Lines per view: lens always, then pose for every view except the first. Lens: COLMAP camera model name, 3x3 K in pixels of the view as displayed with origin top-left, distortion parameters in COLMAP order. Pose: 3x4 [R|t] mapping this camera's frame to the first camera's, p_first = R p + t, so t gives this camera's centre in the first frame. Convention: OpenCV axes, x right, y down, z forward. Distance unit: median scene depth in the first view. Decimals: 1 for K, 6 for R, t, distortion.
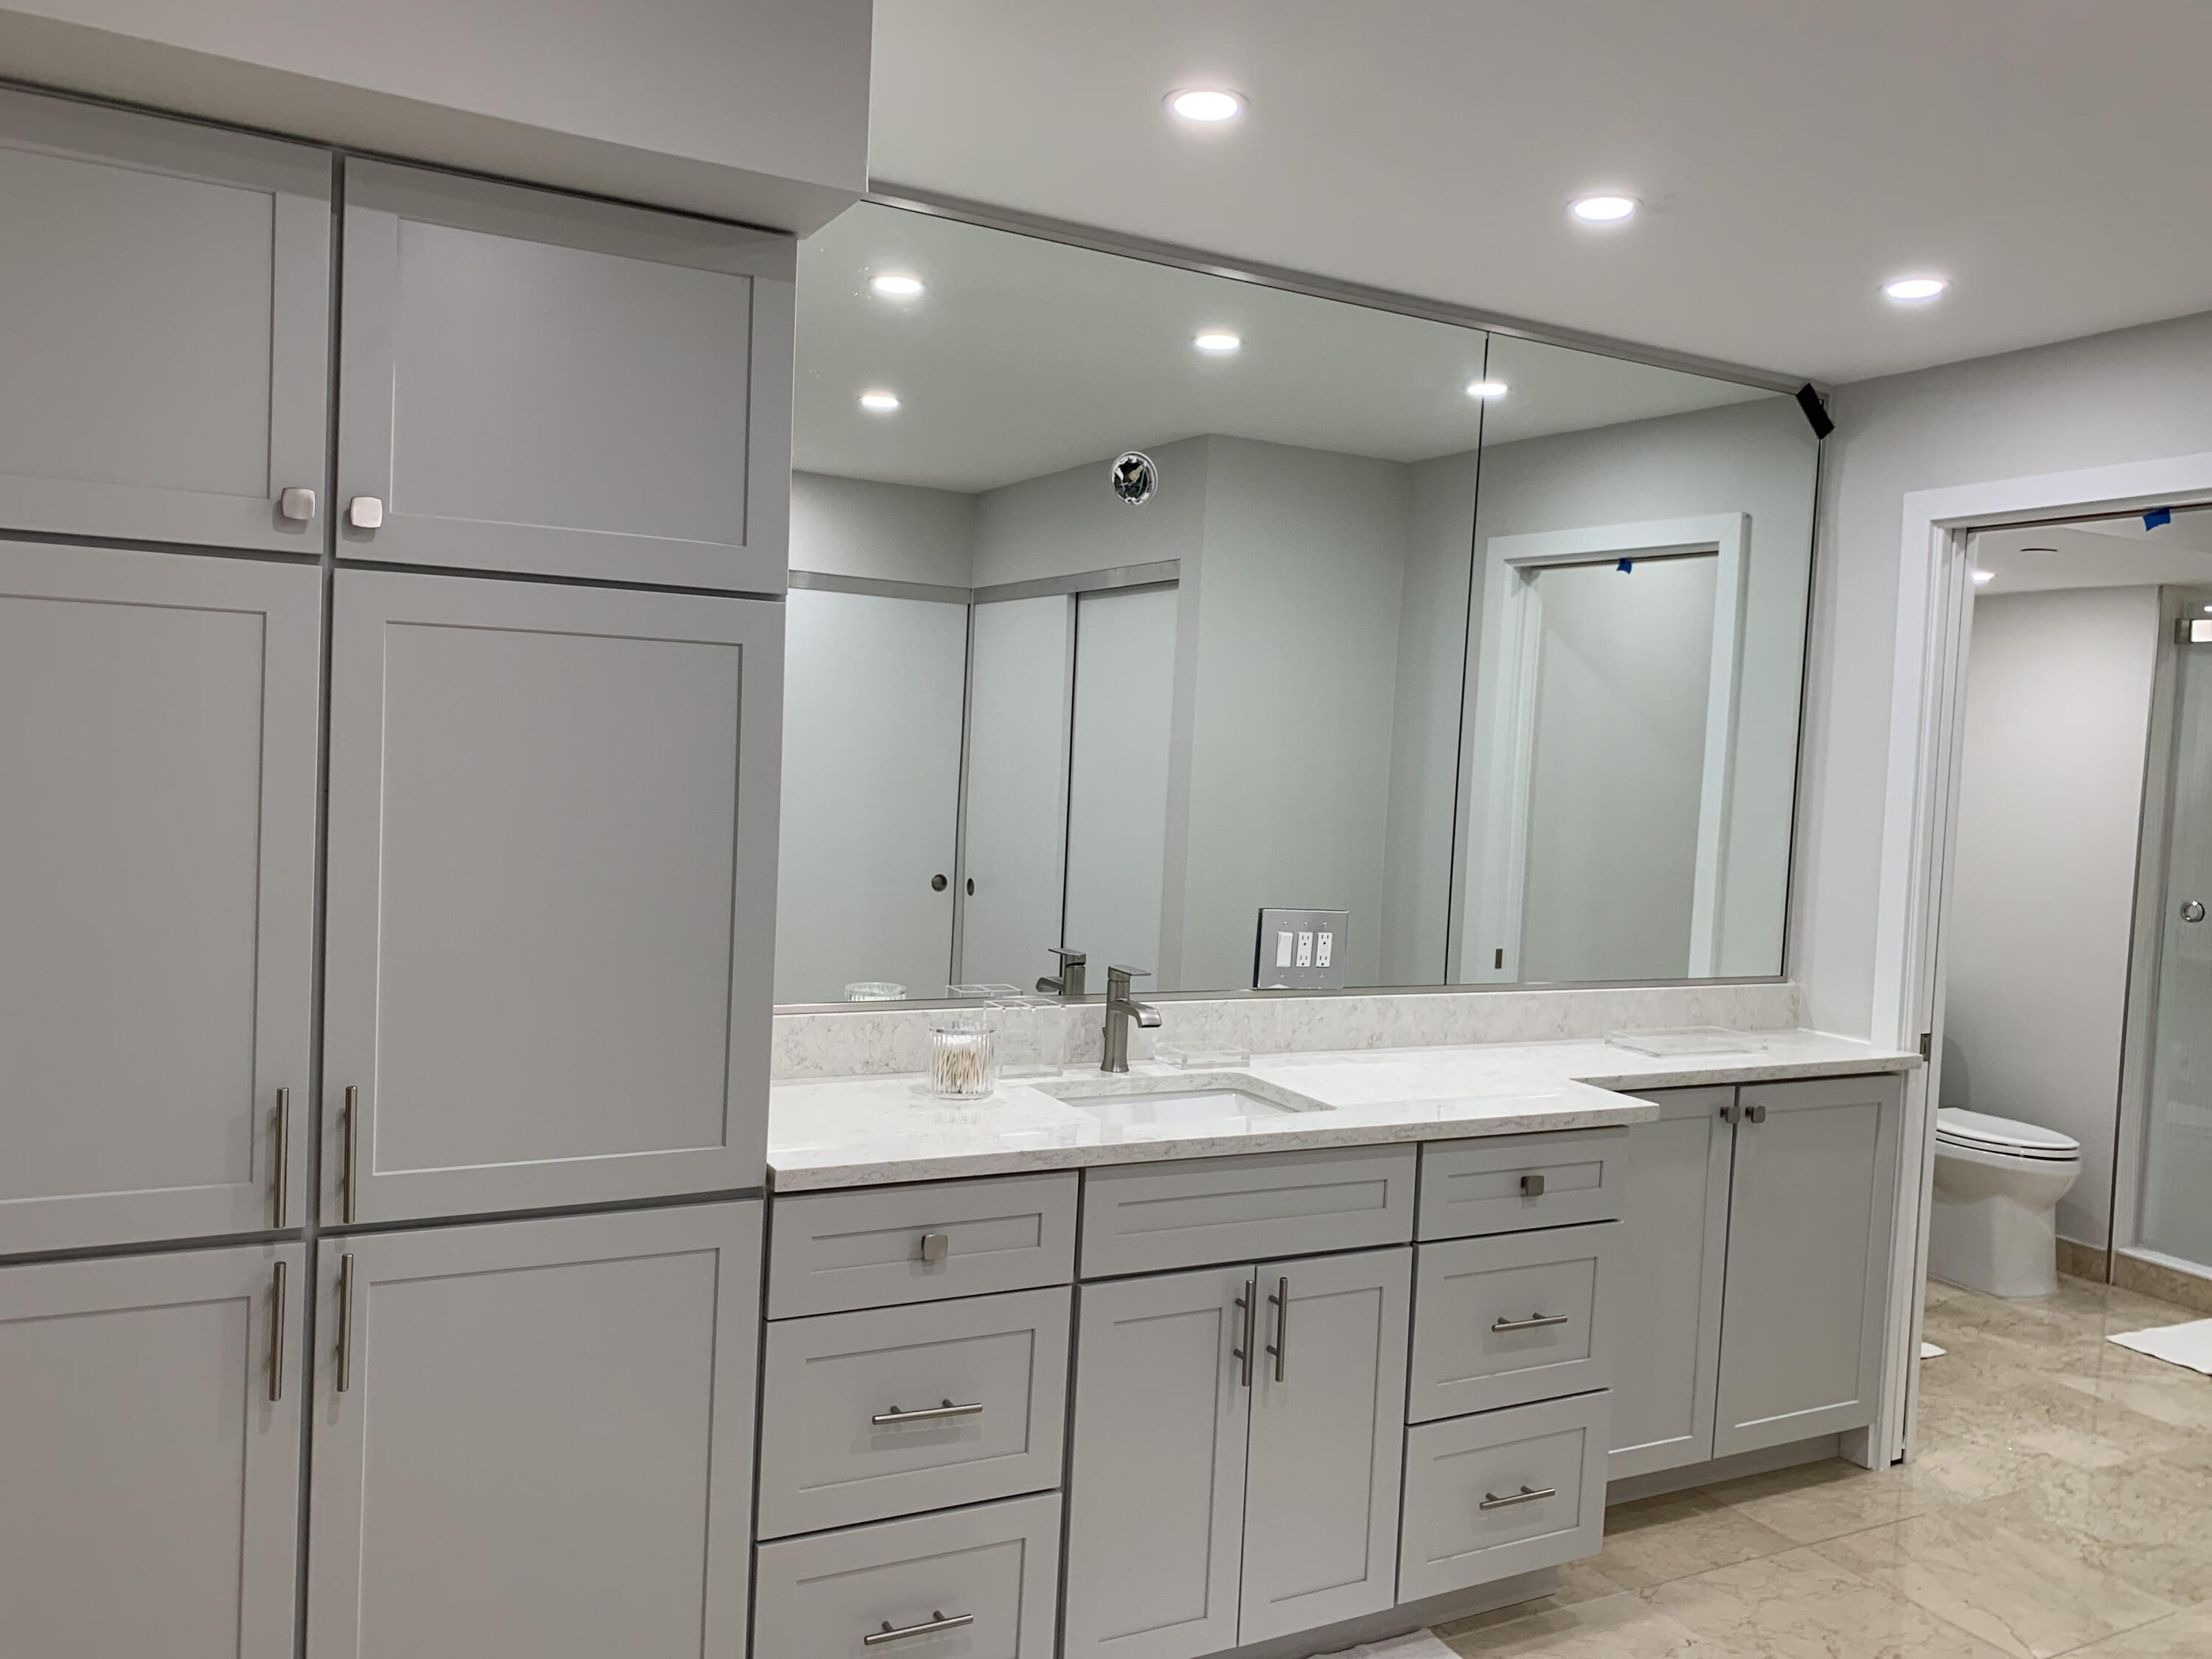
lens RADIAL K [[1698.9, 0, 1093.8], [0, 1698.9, 816.8], [0, 0, 1]] dist [0.025051, -0.014059]
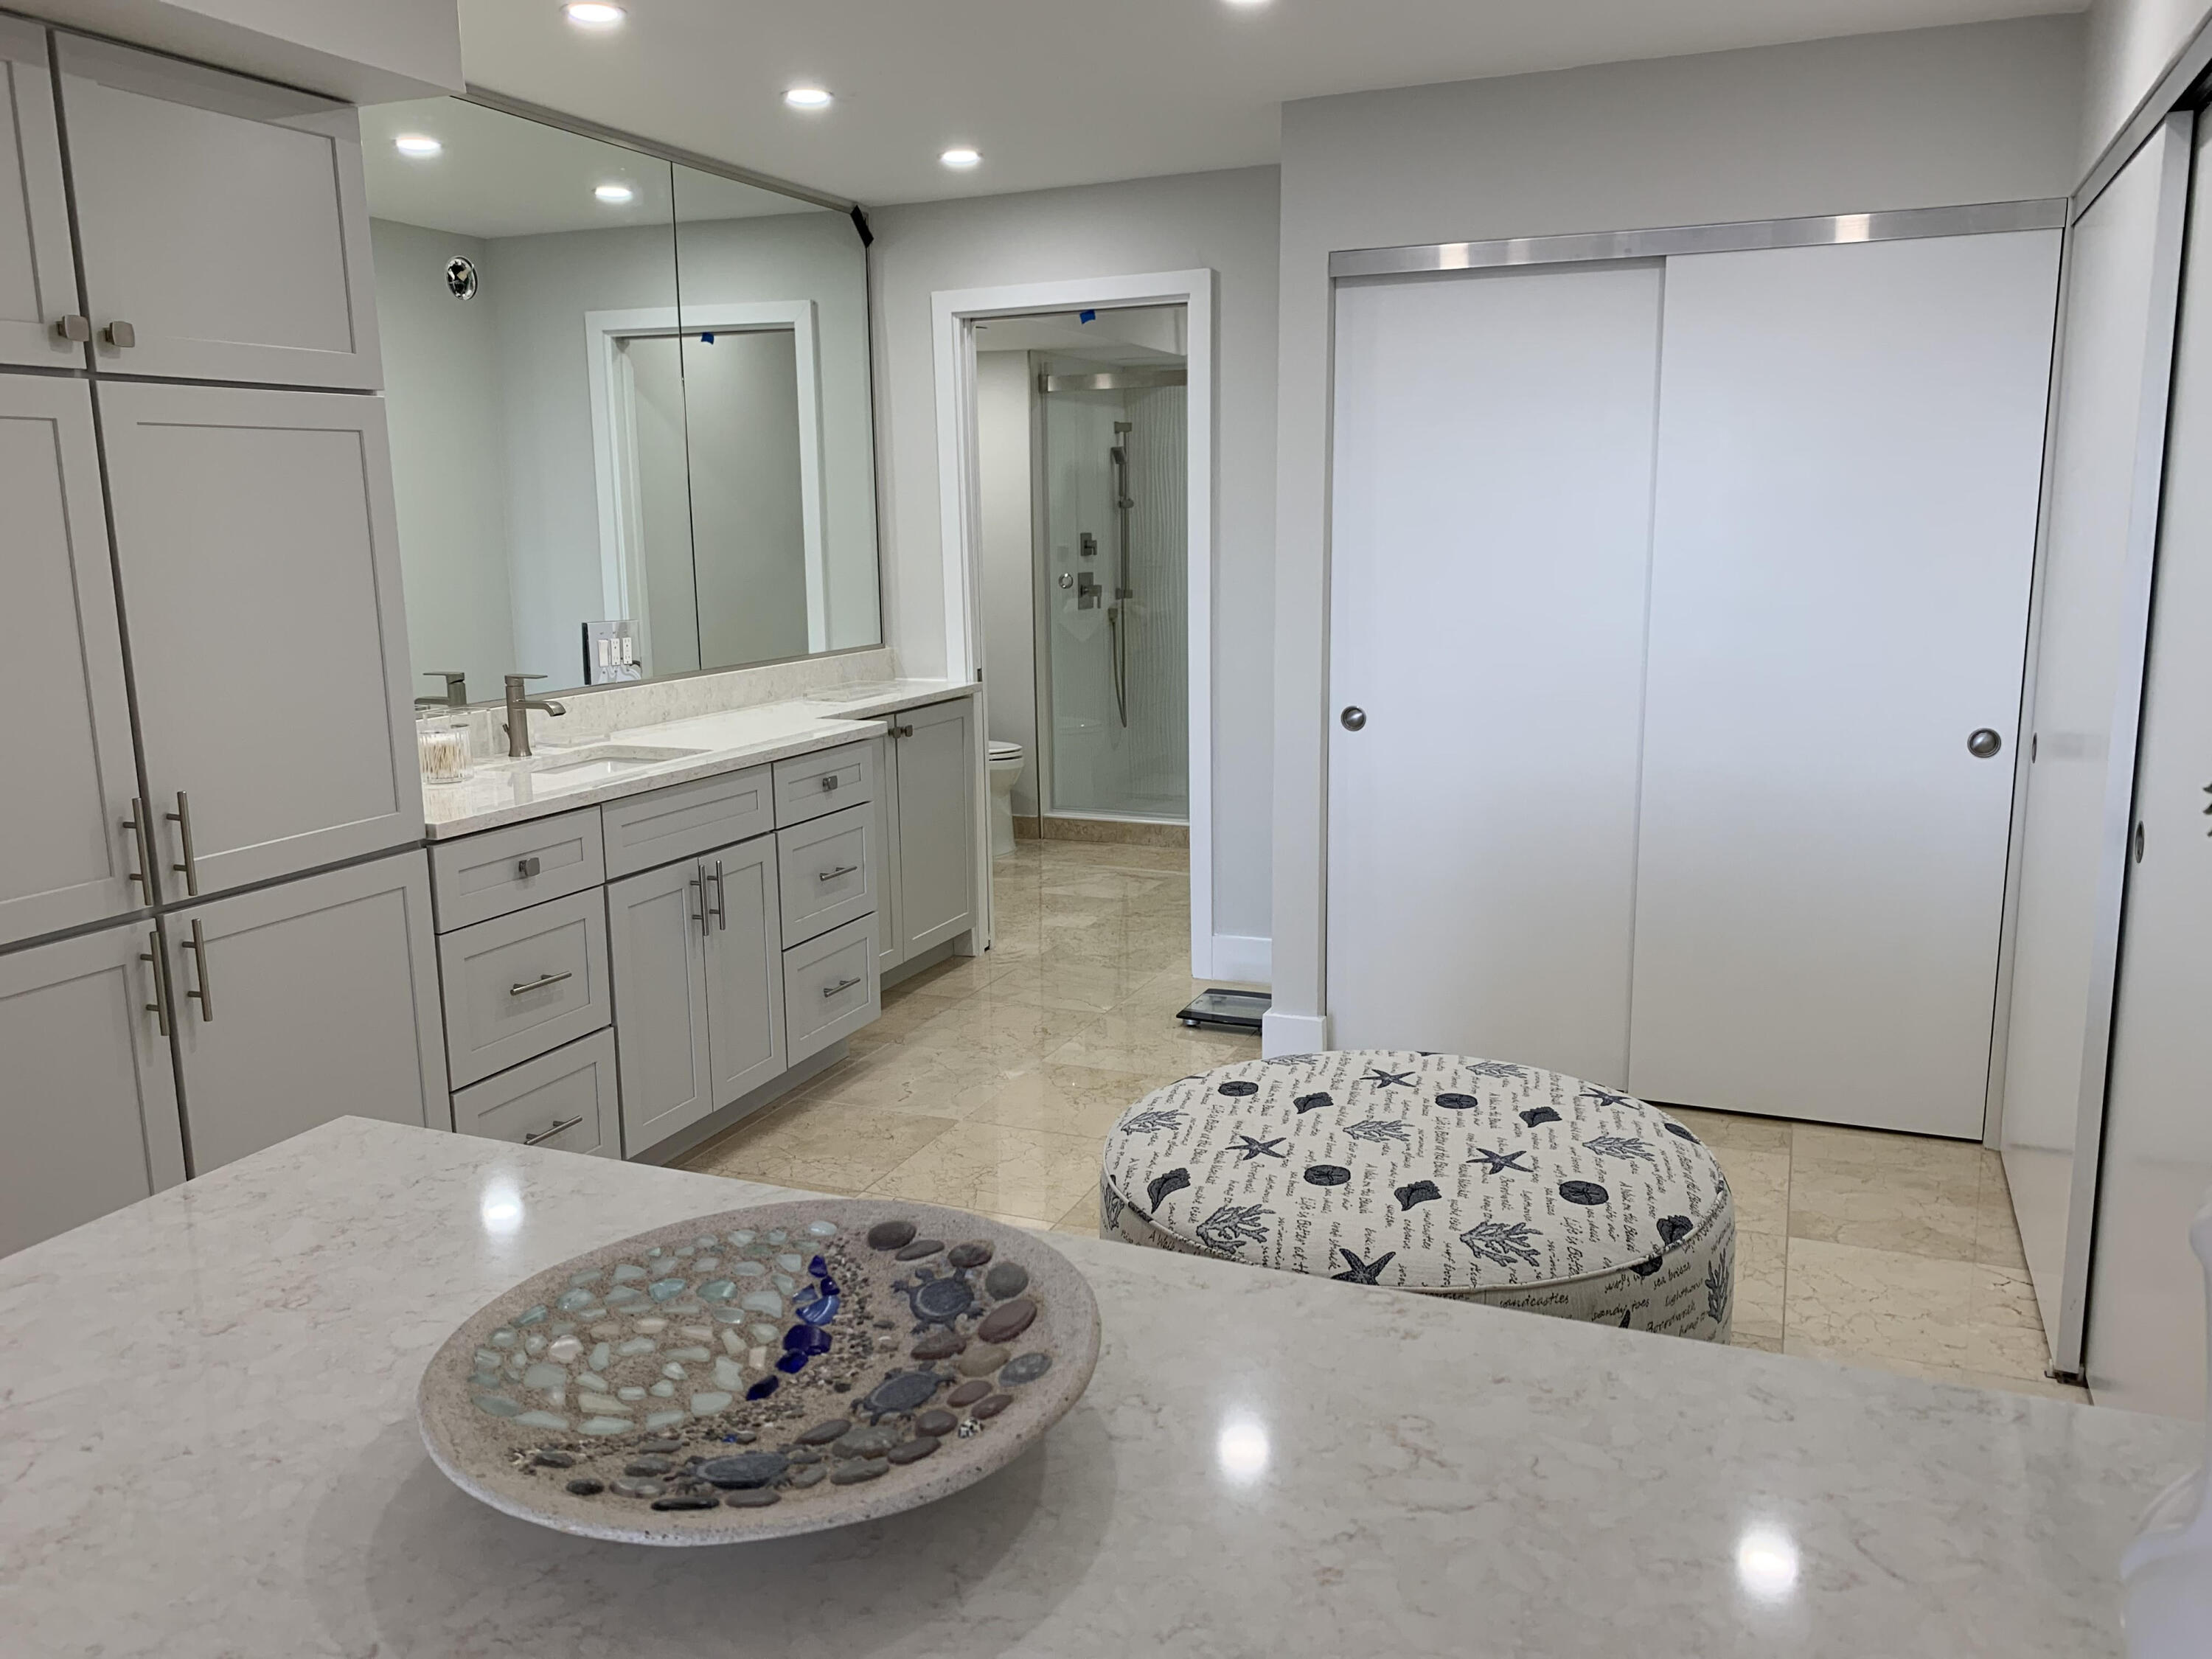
lens RADIAL K [[1698.9, 0, 1106.6], [0, 1698.9, 841.2], [0, 0, 1]] dist [0.025051, -0.014059]
pose [[0.773001, -0.180717, 0.608121, -0.448186], [0.080289, 0.978729, 0.188795, 0.003815], [-0.629304, -0.097113, 0.771068, -0.293138]]
